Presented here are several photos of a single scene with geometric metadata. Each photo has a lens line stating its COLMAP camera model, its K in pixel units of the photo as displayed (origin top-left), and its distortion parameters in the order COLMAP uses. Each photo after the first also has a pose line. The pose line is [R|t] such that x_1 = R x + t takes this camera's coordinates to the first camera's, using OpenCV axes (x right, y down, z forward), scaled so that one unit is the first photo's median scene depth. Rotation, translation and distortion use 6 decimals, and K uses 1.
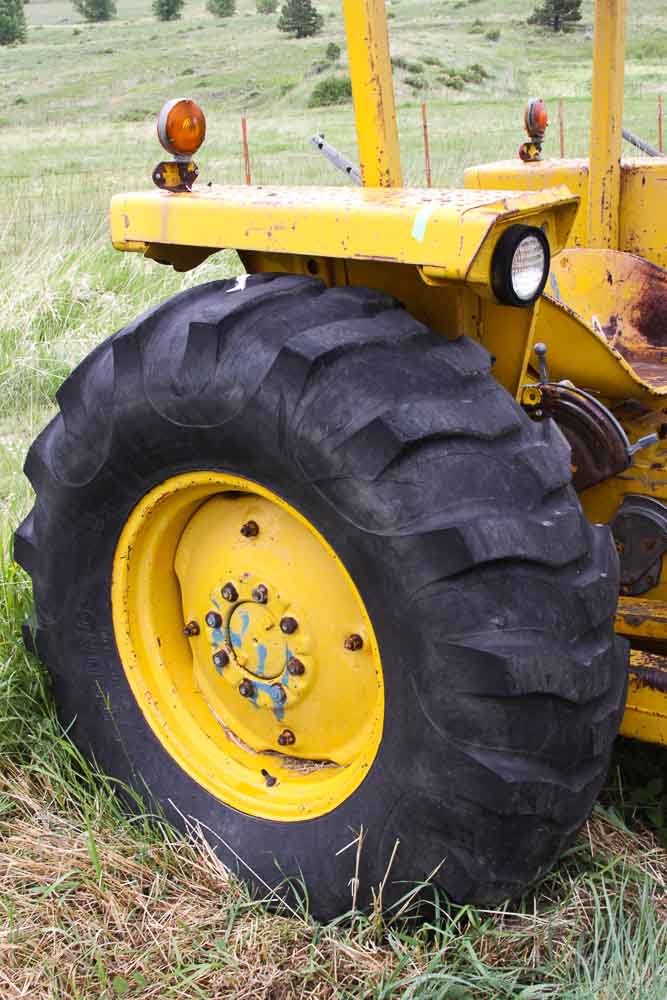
lens RADIAL K [[1290.0, 0, 333.0], [0, 1290.0, 517.3], [0, 0, 1]] dist [-0.171039, 0.172212]
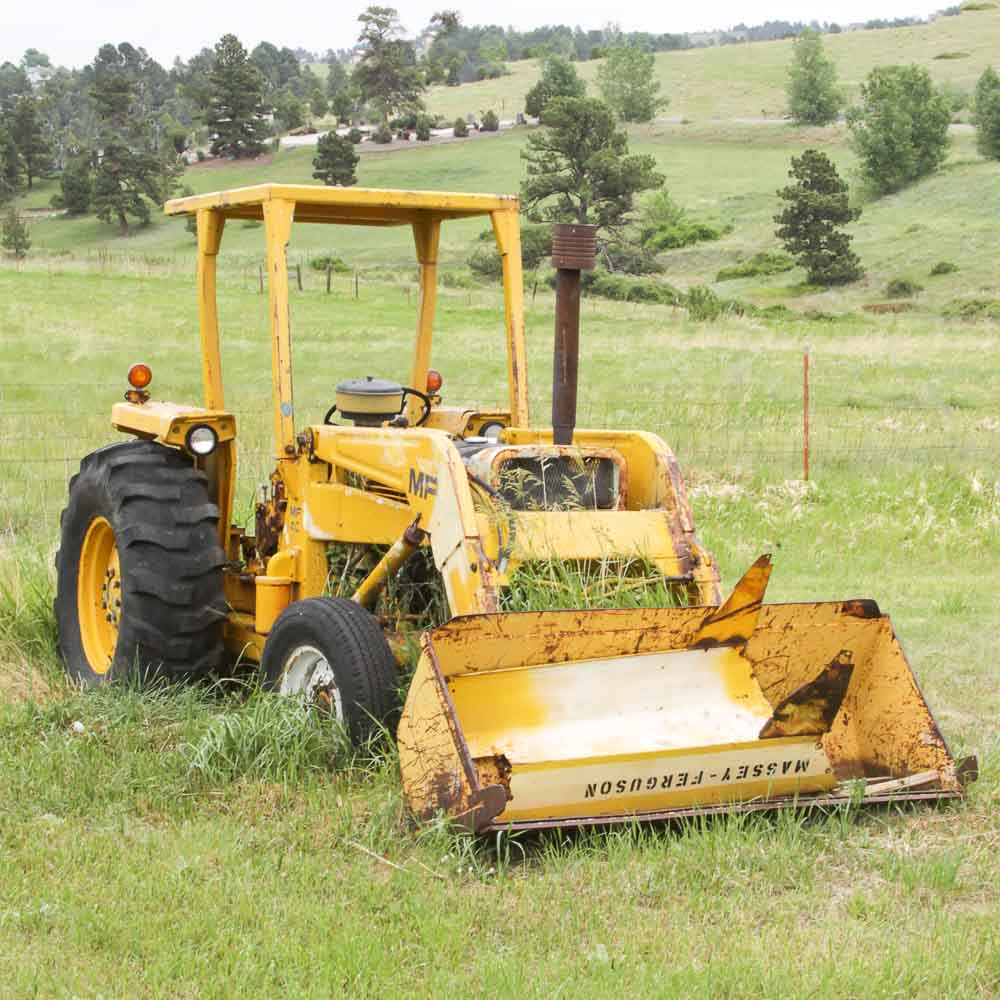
lens RADIAL K [[2655.9, 0, 500.0], [0, 2655.9, 500.0], [0, 0, 1]] dist [-0.089682, 0.903982]
pose [[0.895491, 0.086907, -0.436512, 2.701804], [-0.184833, 0.964797, -0.187094, 0.715005], [0.404885, 0.248222, 0.880030, -3.027509]]
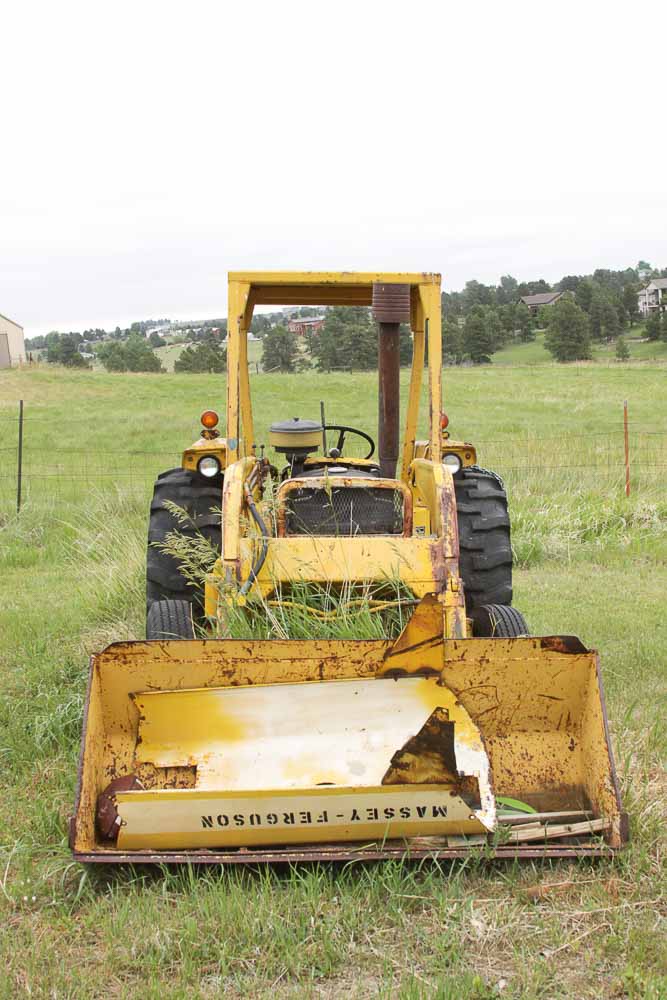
lens RADIAL K [[1290.0, 0, 333.0], [0, 1290.0, 517.3], [0, 0, 1]] dist [-0.171039, 0.172212]
pose [[0.644053, 0.115665, -0.756186, 2.677902], [-0.253264, 0.964997, -0.068104, 0.070801], [0.721840, 0.235377, 0.650803, -0.847881]]
